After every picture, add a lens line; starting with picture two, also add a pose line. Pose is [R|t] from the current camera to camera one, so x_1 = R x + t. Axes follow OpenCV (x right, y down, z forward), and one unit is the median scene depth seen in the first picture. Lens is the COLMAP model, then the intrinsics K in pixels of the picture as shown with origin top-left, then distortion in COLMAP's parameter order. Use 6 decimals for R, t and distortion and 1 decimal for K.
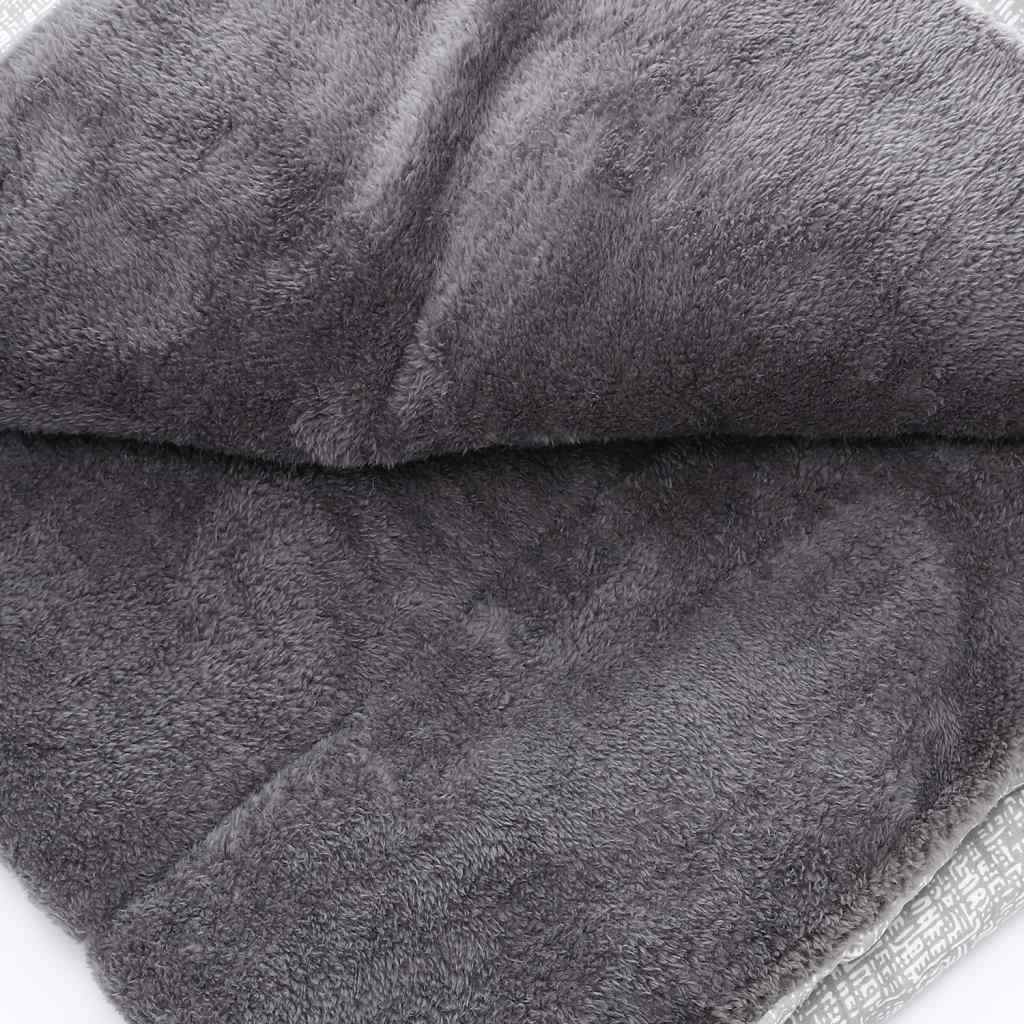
lens RADIAL K [[2234.4, 0, 512.3], [0, 2234.4, 512.0], [0, 0, 1]] dist [0.021778, 0.000000]
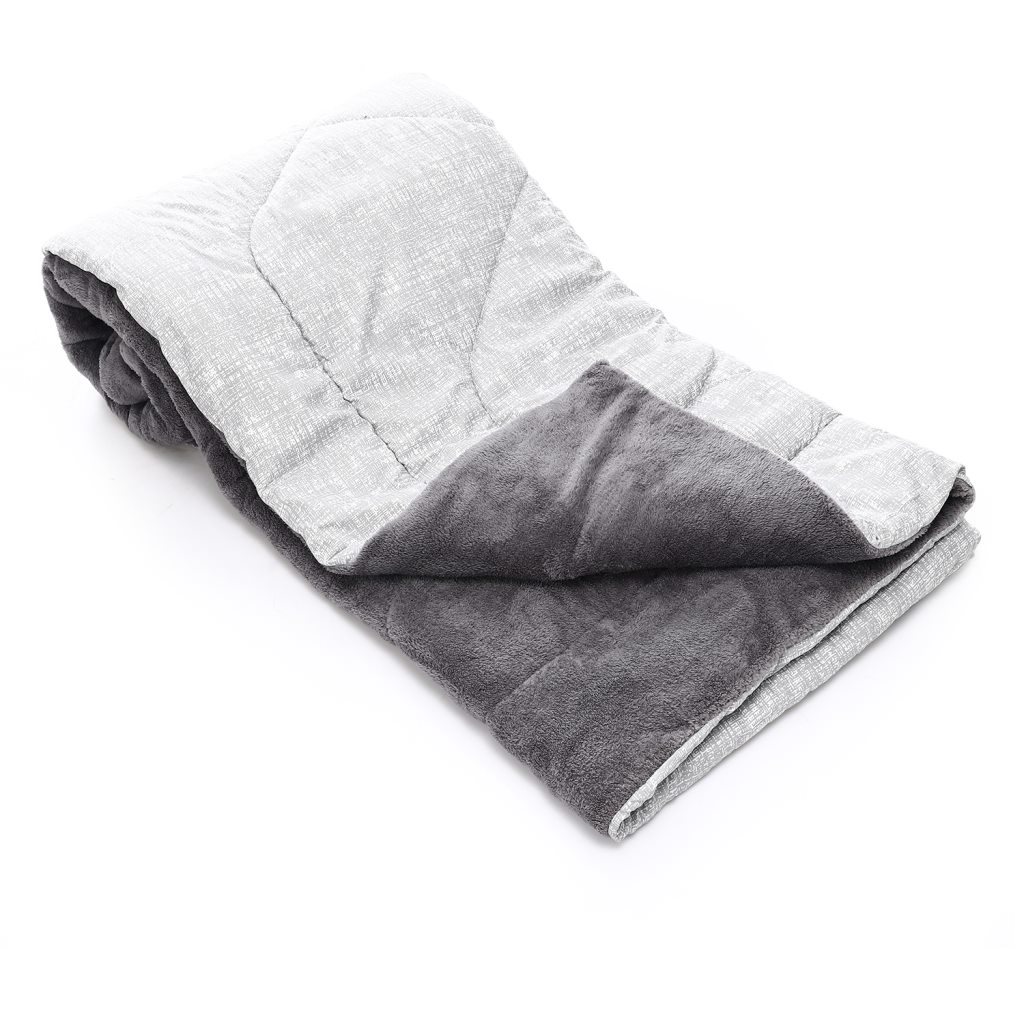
lens RADIAL K [[925.3, 0, 511.2], [0, 925.3, 511.8], [0, 0, 1]] dist [-0.012010, -0.001536]
pose [[0.998289, -0.032595, -0.048549, -0.077828], [0.018039, 0.961406, -0.274541, 0.257757], [0.055624, 0.273195, 0.960349, -0.312908]]
